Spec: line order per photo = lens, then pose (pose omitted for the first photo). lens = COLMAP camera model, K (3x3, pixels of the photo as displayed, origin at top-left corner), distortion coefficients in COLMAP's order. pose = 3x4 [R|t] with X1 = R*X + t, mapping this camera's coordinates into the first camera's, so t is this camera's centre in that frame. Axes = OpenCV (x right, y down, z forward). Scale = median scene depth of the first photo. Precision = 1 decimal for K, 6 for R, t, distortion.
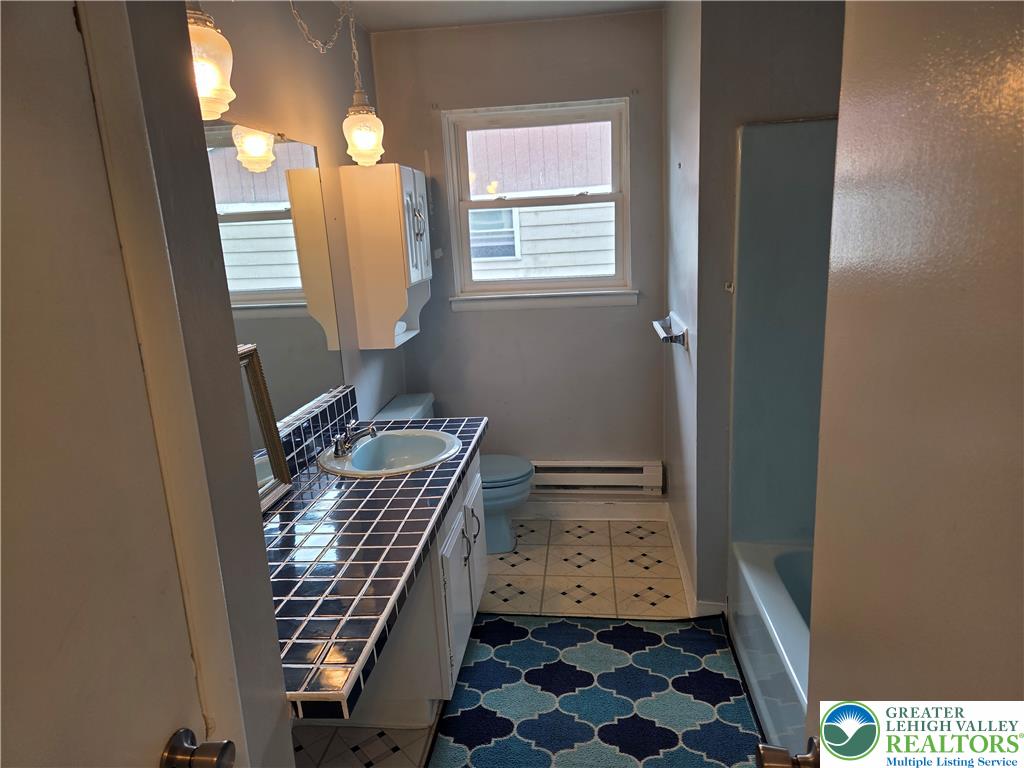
lens RADIAL K [[684.7, 0, 514.2], [0, 684.7, 368.3], [0, 0, 1]] dist [0.077075, -0.065371]
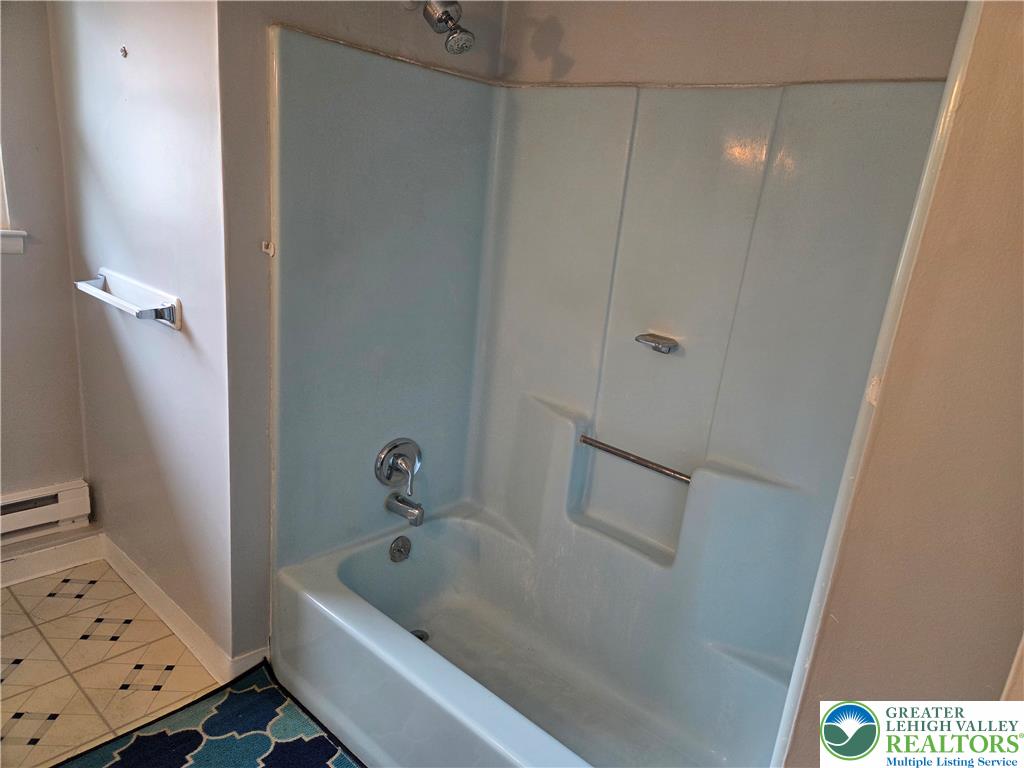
lens RADIAL K [[687.8, 0, 525.7], [0, 687.8, 376.7], [0, 0, 1]] dist [0.073601, -0.058687]
pose [[0.561346, -0.113235, 0.819798, -0.131331], [0.030471, 0.992751, 0.116260, -0.045950], [-0.827020, -0.040282, 0.560728, 0.269330]]
